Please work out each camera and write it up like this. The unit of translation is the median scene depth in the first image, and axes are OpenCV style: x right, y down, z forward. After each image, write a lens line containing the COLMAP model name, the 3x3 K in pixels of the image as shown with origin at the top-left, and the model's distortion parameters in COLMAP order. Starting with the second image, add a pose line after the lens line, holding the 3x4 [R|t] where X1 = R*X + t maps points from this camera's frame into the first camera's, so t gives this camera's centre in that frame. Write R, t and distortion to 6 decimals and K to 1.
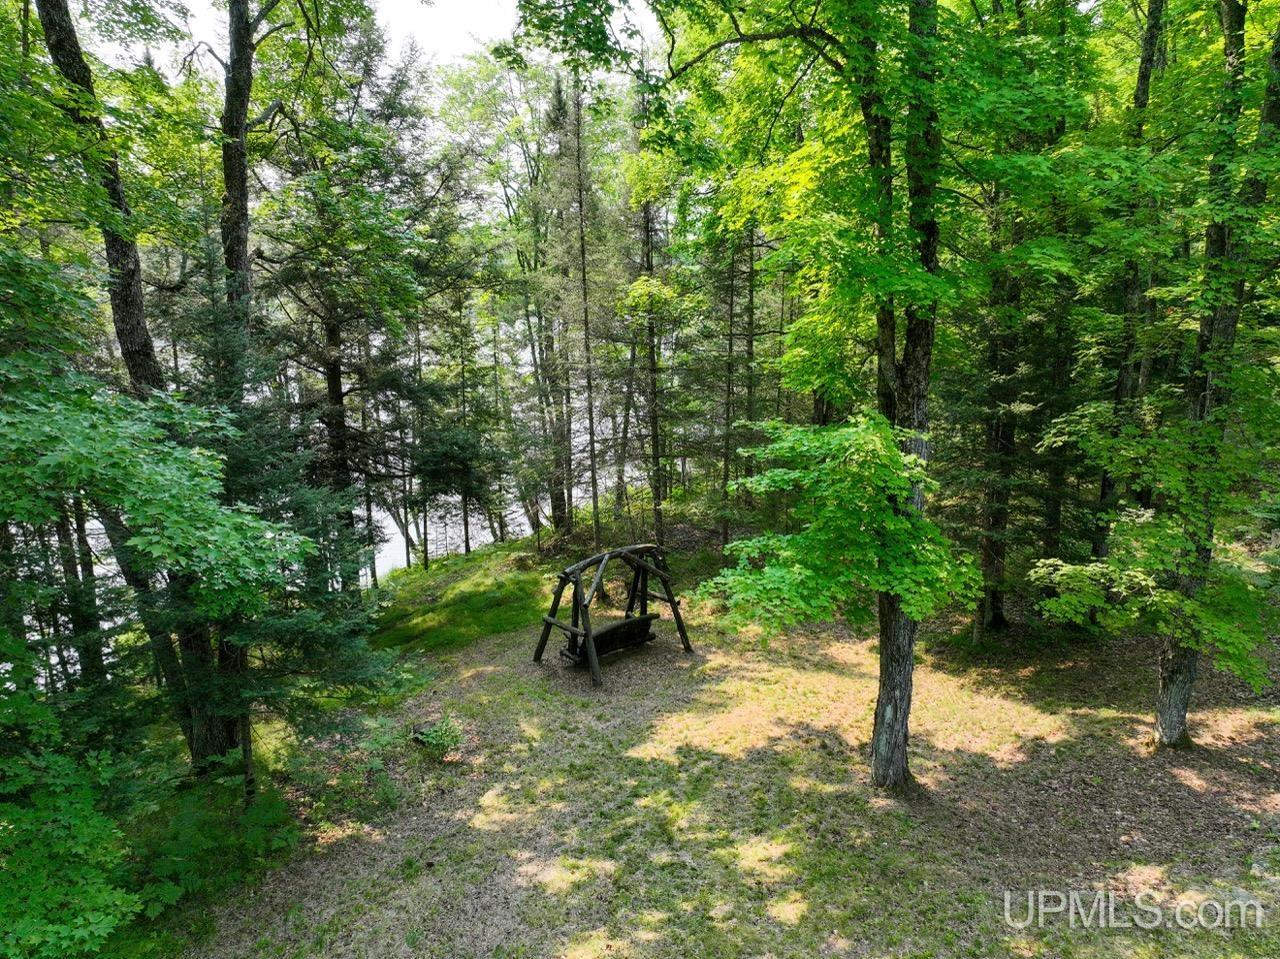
lens RADIAL K [[904.8, 0, 635.9], [0, 904.8, 475.5], [0, 0, 1]] dist [-0.006990, 0.027195]
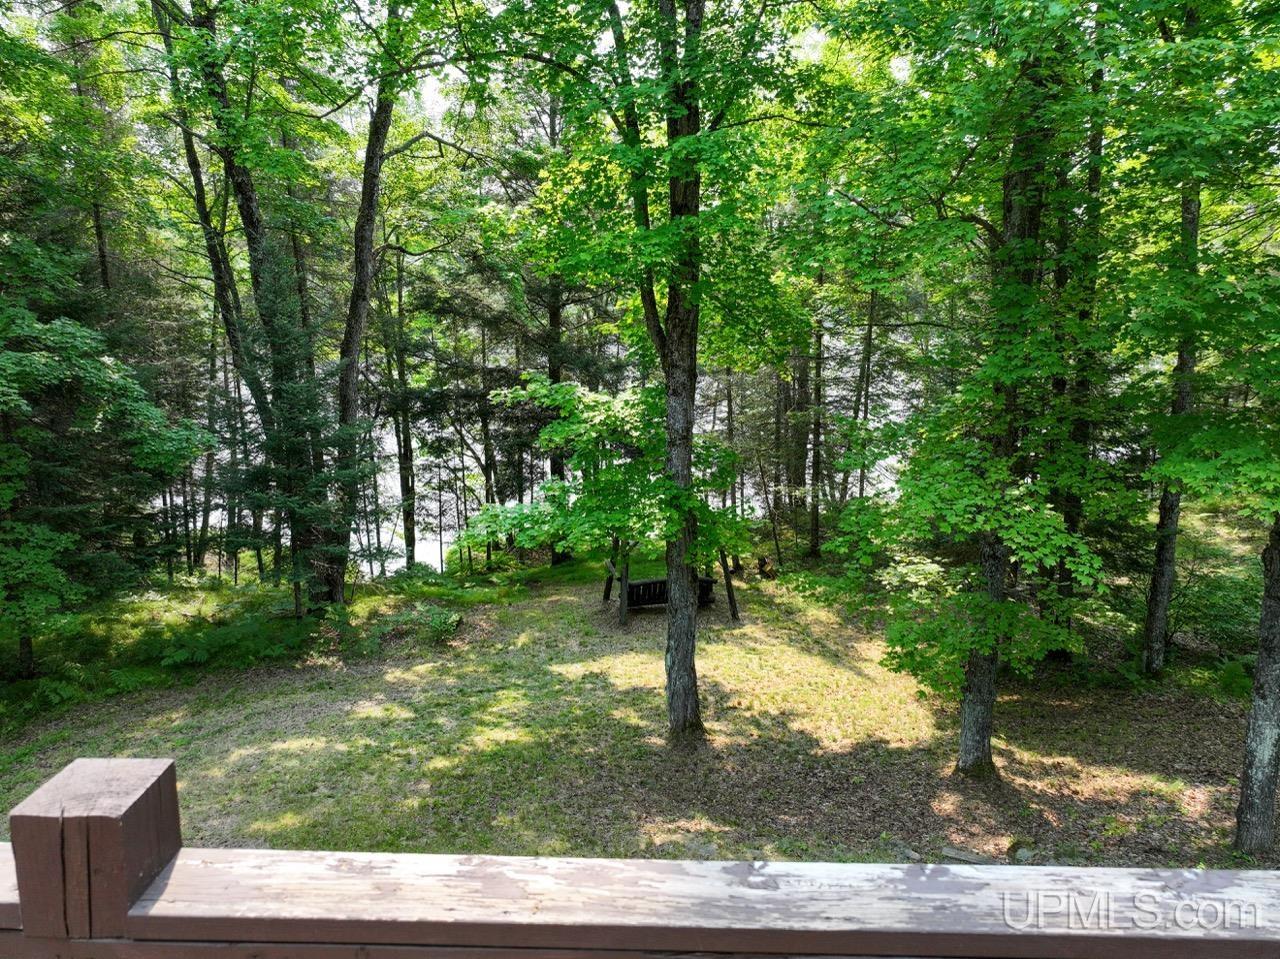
lens RADIAL K [[904.8, 0, 635.9], [0, 904.8, 475.5], [0, 0, 1]] dist [-0.006990, 0.027195]
pose [[0.848000, 0.110210, -0.518411, 0.696456], [-0.109494, 0.993469, 0.032097, 0.008898], [0.518562, 0.029545, 0.854529, 0.038823]]
